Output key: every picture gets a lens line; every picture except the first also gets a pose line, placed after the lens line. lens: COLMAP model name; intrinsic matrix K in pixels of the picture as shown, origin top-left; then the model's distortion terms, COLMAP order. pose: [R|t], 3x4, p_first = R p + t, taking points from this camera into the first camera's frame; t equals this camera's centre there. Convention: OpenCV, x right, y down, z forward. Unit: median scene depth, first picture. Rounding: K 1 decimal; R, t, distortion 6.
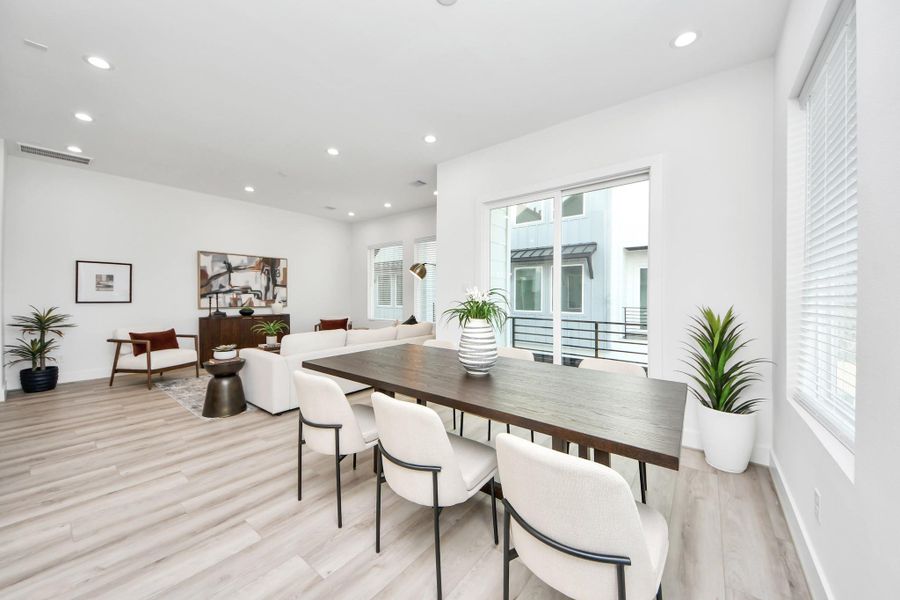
lens RADIAL K [[325.4, 0, 452.1], [0, 325.4, 295.9], [0, 0, 1]] dist [-0.016749, -0.003239]
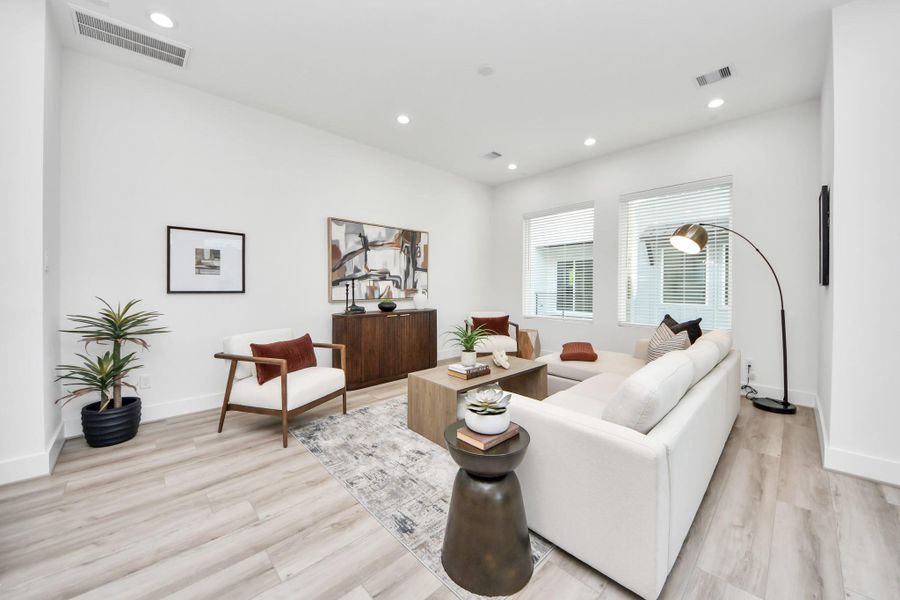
lens RADIAL K [[325.4, 0, 463.4], [0, 325.4, 290.0], [0, 0, 1]] dist [-0.016749, -0.003239]
pose [[0.990493, -0.007057, -0.137385, -0.408861], [0.007929, 0.999952, 0.005806, 0.012805], [0.137337, -0.006840, 0.990501, 0.353061]]
